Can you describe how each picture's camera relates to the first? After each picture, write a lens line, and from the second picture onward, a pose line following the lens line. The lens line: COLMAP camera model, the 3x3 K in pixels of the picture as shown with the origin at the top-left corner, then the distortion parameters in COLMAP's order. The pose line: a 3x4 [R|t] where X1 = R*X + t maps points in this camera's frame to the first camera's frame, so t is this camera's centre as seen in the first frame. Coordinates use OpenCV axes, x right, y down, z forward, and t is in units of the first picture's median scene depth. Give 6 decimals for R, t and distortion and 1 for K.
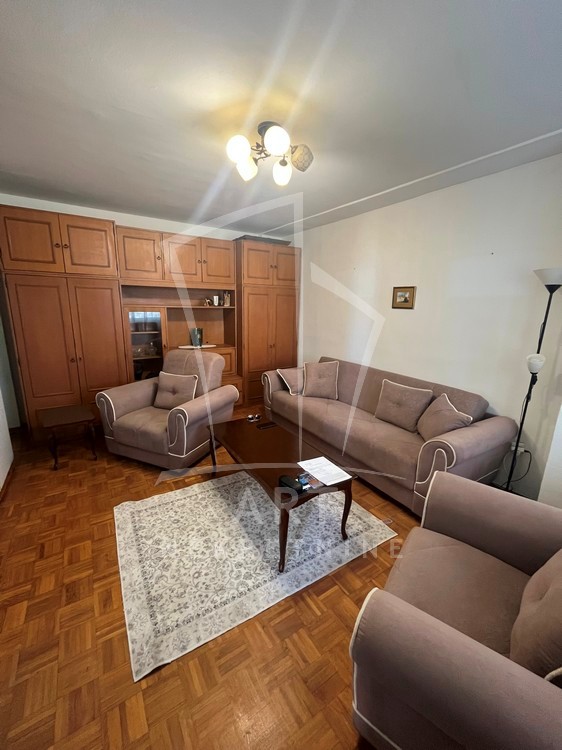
lens RADIAL K [[304.5, 0, 279.2], [0, 304.5, 373.9], [0, 0, 1]] dist [-0.003545, -0.000382]
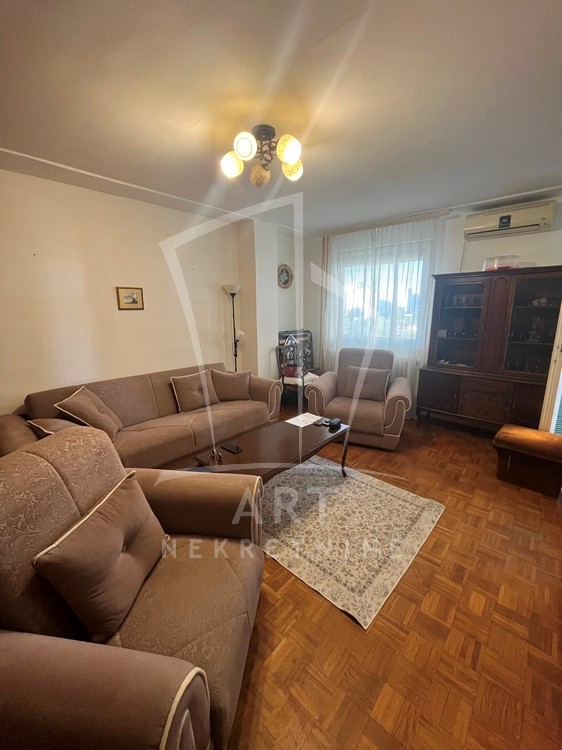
lens RADIAL K [[304.5, 0, 279.2], [0, 304.5, 373.9], [0, 0, 1]] dist [-0.003545, -0.000382]
pose [[-0.261769, -0.228351, 0.937727, -0.697495], [0.220087, 0.931884, 0.288366, -0.204532], [-0.939701, 0.281867, -0.193681, 0.820760]]
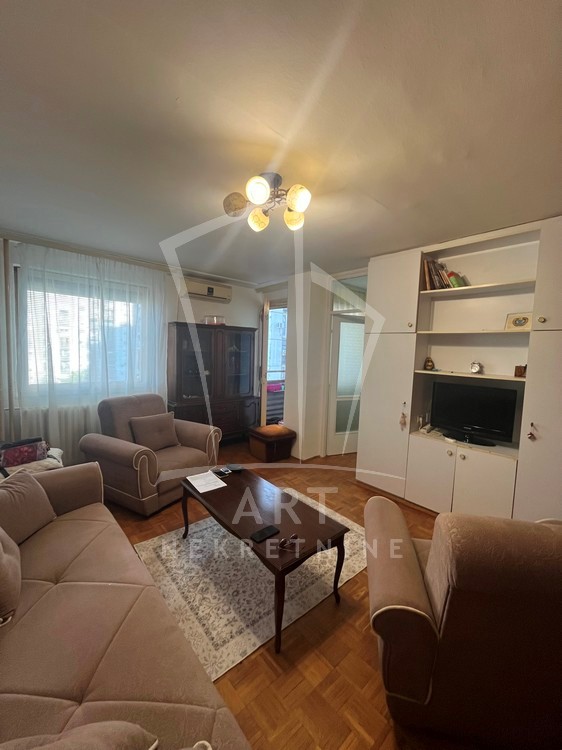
lens RADIAL K [[304.5, 0, 279.2], [0, 304.5, 373.9], [0, 0, 1]] dist [-0.003545, -0.000382]
pose [[-0.987004, -0.043136, -0.154797, 0.037866], [-0.088306, 0.950407, 0.298209, -0.302597], [0.134256, 0.308003, -0.941865, 1.271804]]
